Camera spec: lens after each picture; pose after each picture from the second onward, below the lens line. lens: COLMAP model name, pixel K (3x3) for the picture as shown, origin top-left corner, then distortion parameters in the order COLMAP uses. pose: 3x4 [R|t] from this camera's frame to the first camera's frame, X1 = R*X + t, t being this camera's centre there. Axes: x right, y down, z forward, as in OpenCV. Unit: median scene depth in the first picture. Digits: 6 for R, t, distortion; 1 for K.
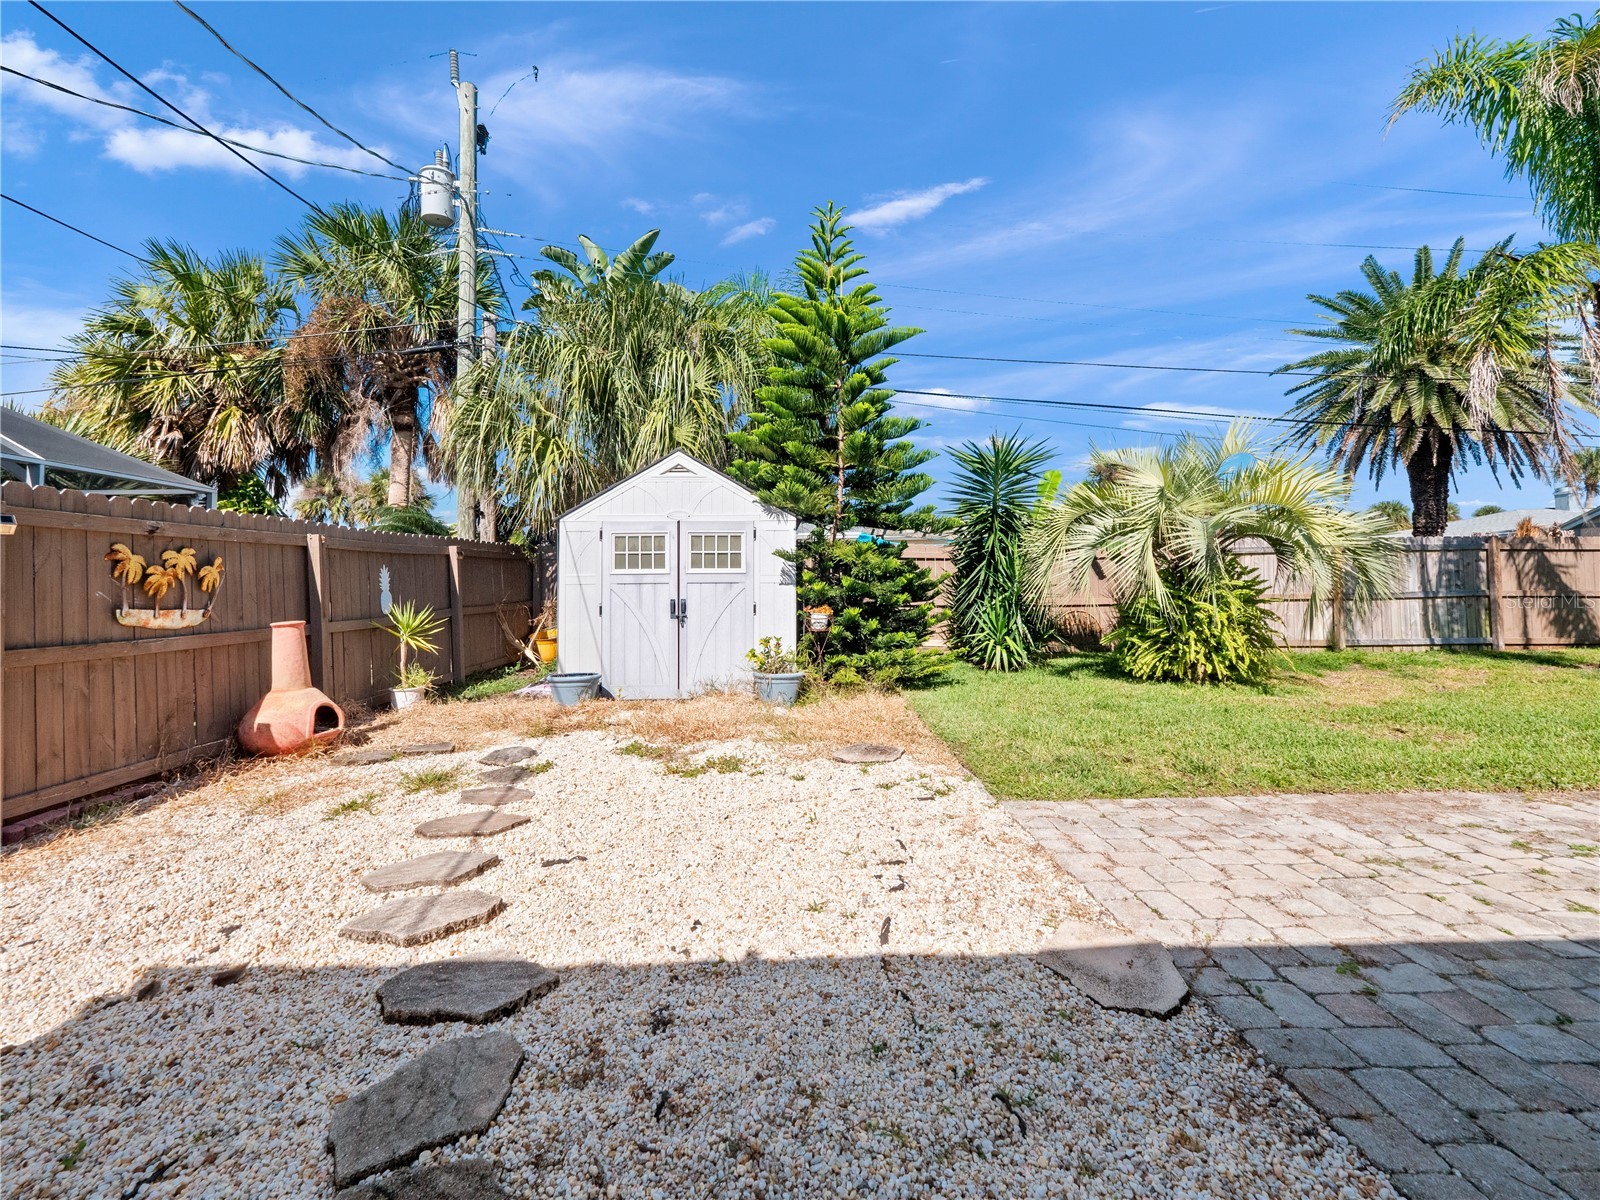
lens RADIAL K [[688.6, 0, 794.1], [0, 688.6, 548.6], [0, 0, 1]] dist [0.008913, -0.008833]
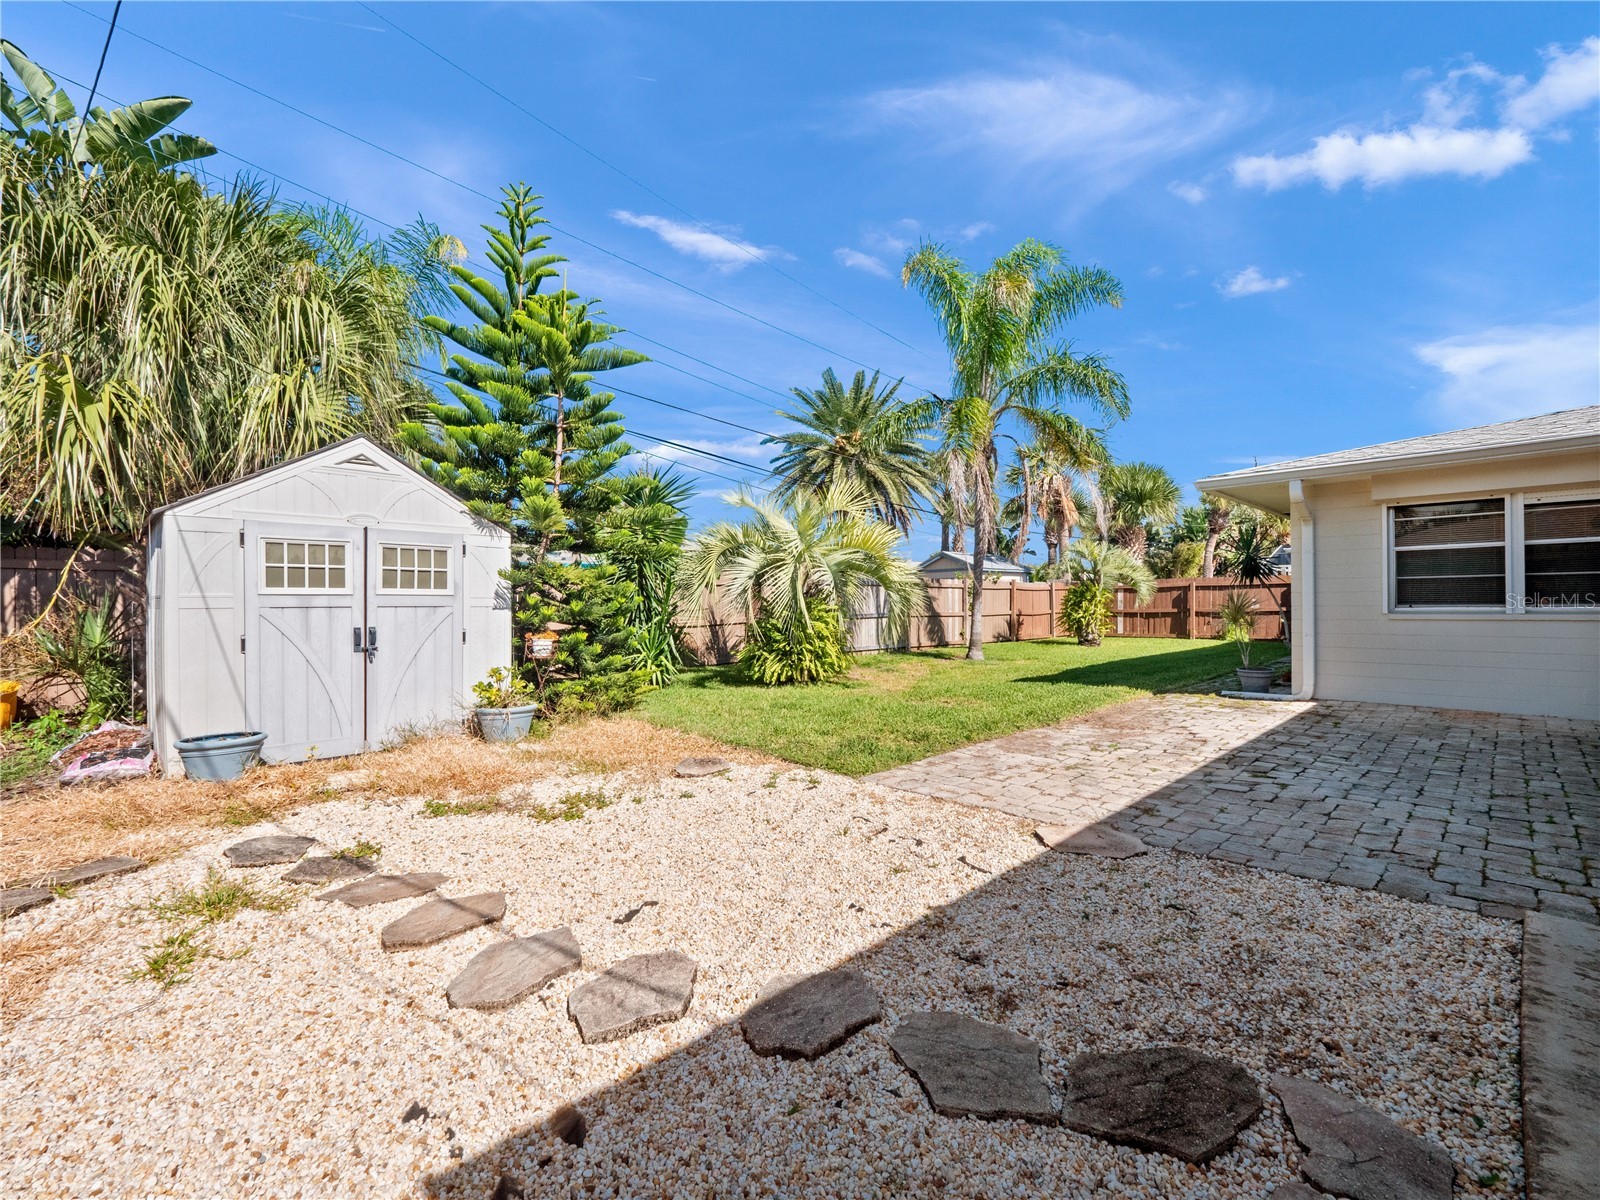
lens RADIAL K [[690.7, 0, 776.7], [0, 690.7, 603.5], [0, 0, 1]] dist [0.023692, -0.028755]
pose [[0.735980, 0.004447, 0.676988, -0.348826], [-0.033961, 0.998962, 0.030357, 0.006021], [-0.676151, -0.045333, 0.735367, 0.094566]]
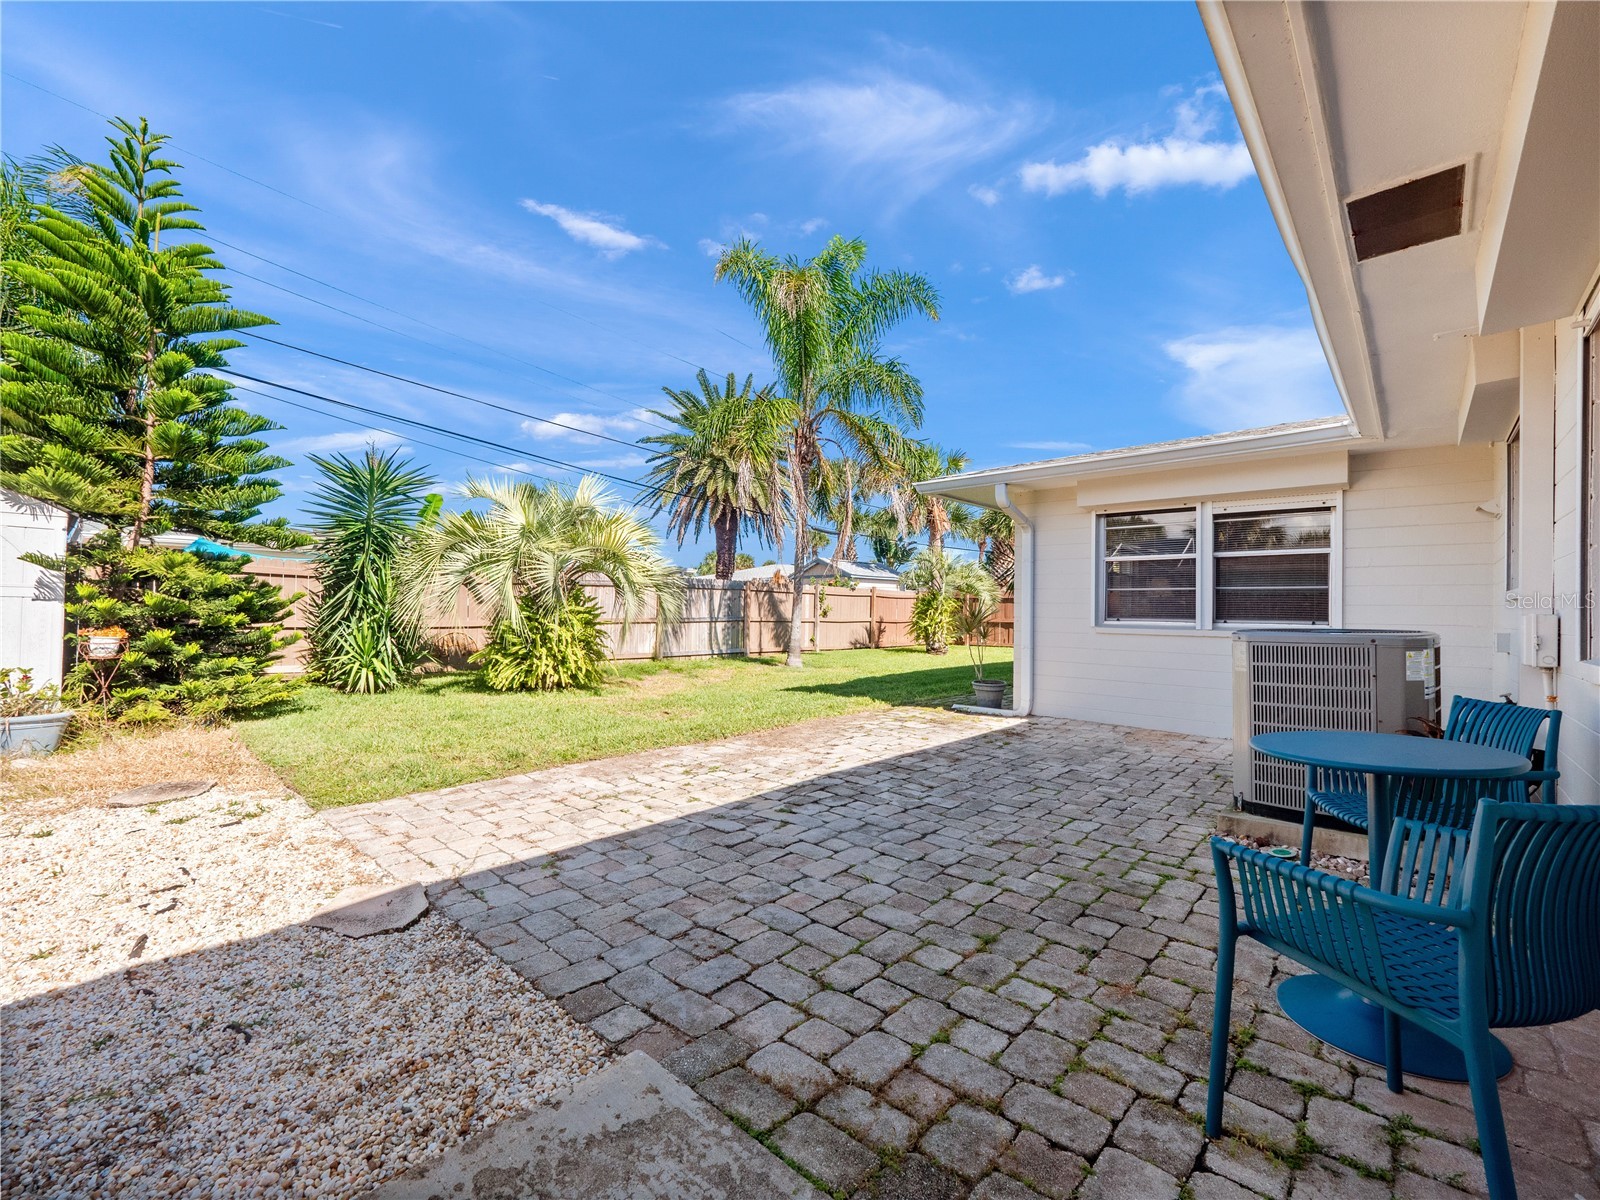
lens RADIAL K [[669.2, 0, 790.3], [0, 669.2, 606.7], [0, 0, 1]] dist [-0.014799, -0.000144]
pose [[0.685844, 0.020798, 0.727452, 0.025661], [-0.057336, 0.998029, 0.025523, -0.006848], [-0.725487, -0.059213, 0.685684, -0.103244]]
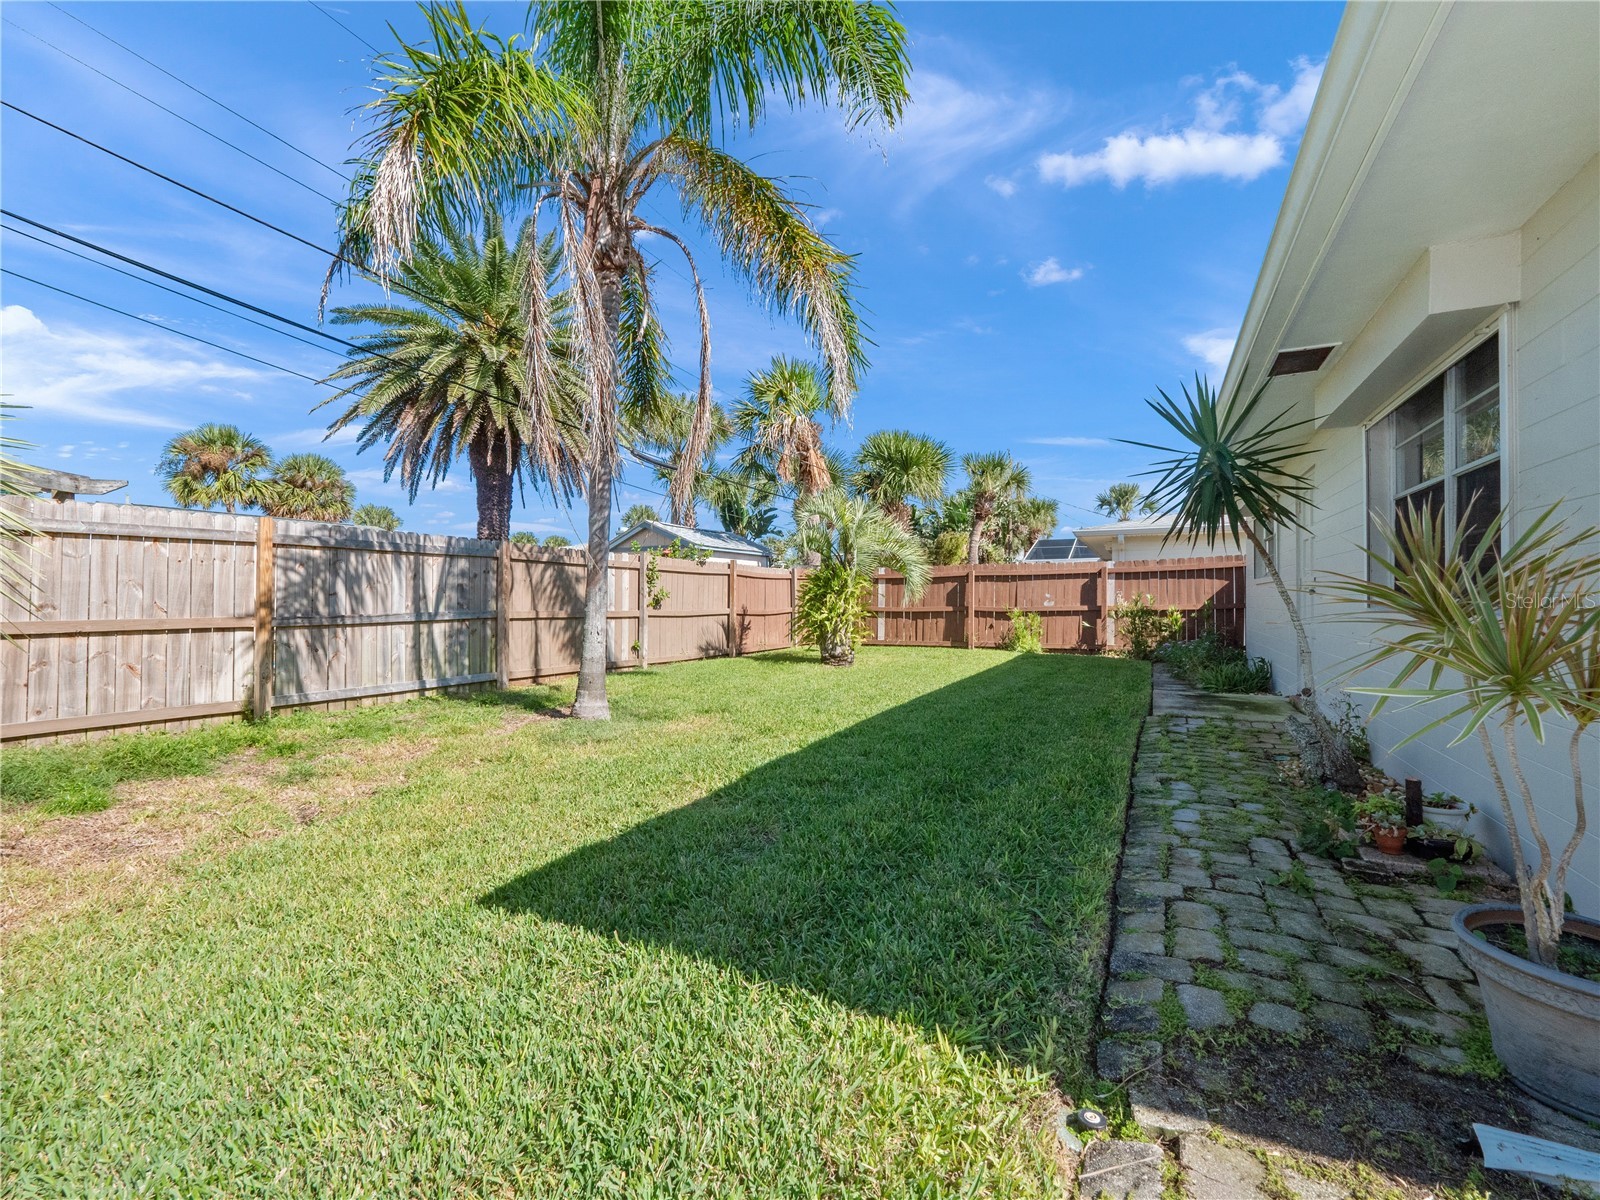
lens RADIAL K [[670.2, 0, 787.5], [0, 670.2, 594.4], [0, 0, 1]] dist [0.016339, -0.016665]
pose [[0.484117, 0.017389, 0.874830, 0.738425], [-0.049452, 0.998748, 0.007514, 0.029868], [-0.873605, -0.046899, 0.484371, 0.514145]]
